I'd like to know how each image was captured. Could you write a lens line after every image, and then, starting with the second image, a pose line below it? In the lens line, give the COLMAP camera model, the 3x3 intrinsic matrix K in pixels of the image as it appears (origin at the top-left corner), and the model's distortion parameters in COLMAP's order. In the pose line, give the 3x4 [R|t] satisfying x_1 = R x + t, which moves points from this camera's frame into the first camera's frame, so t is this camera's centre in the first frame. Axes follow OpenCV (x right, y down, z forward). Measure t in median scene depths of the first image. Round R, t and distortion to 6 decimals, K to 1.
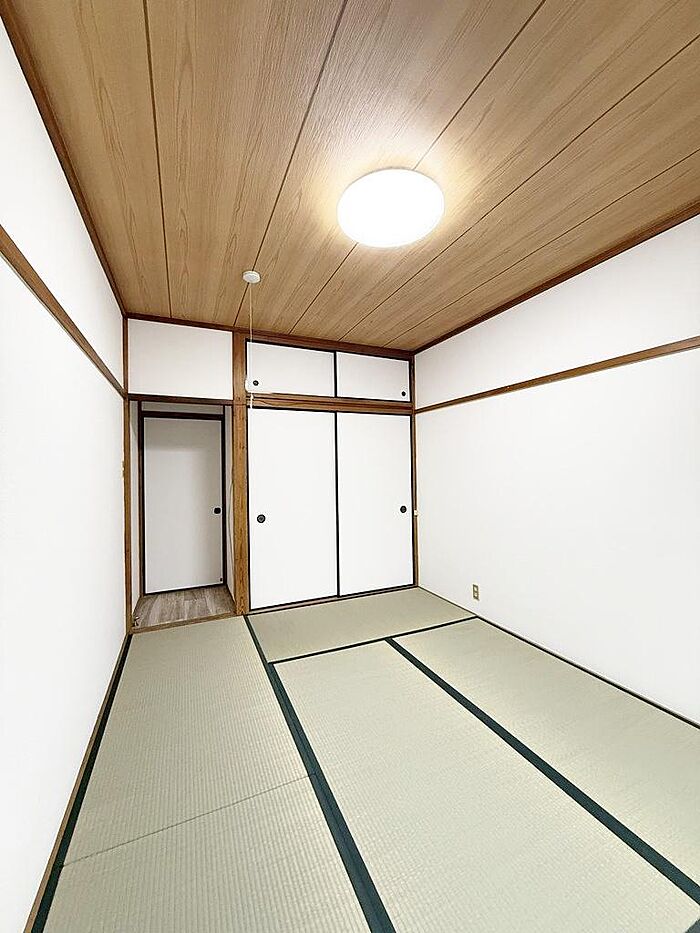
lens RADIAL K [[370.8, 0, 349.2], [0, 370.8, 463.1], [0, 0, 1]] dist [0.000627, 0.000270]
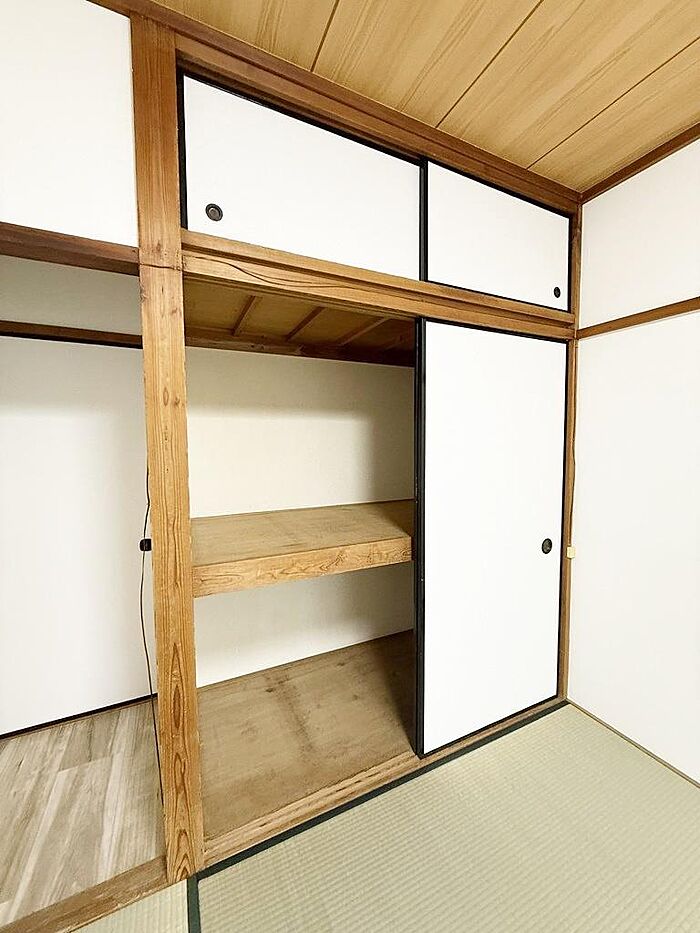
lens RADIAL K [[370.8, 0, 345.4], [0, 370.8, 464.1], [0, 0, 1]] dist [0.001712, -0.000261]
pose [[0.999598, 0.005445, 0.027824, -0.122531], [-0.007452, 0.997338, 0.072534, -0.010579], [-0.027355, -0.072712, 0.996978, 0.557746]]
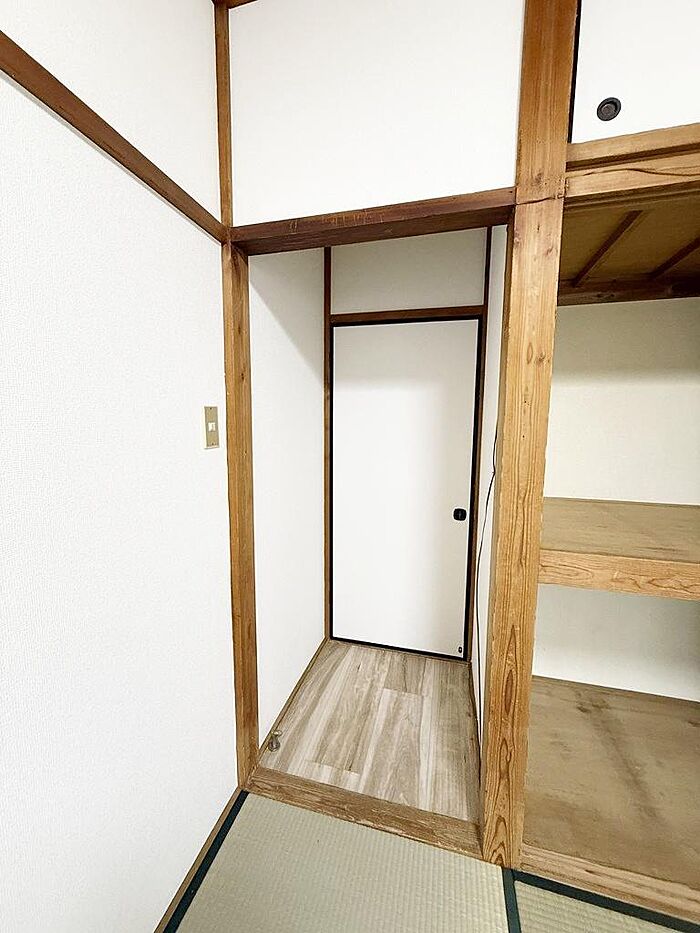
lens RADIAL K [[370.8, 0, 349.2], [0, 370.8, 463.1], [0, 0, 1]] dist [0.000627, 0.000270]
pose [[0.777553, 0.091133, -0.622178, -0.181704], [-0.012636, 0.991507, 0.129438, 0.001779], [0.628690, -0.092783, 0.772101, 0.570112]]
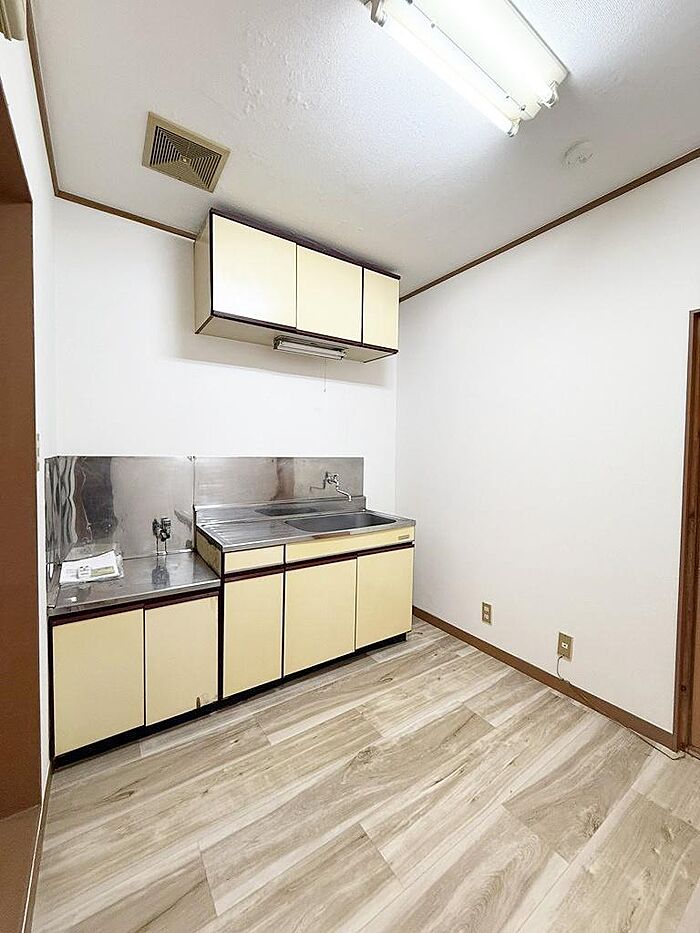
lens RADIAL K [[370.8, 0, 349.2], [0, 370.8, 463.1], [0, 0, 1]] dist [0.000627, 0.000270]
pose [[-0.181394, -0.018538, 0.983236, -0.683175], [-0.021428, 0.999659, 0.014895, 0.024154], [-0.983177, -0.018367, -0.181730, 0.899336]]
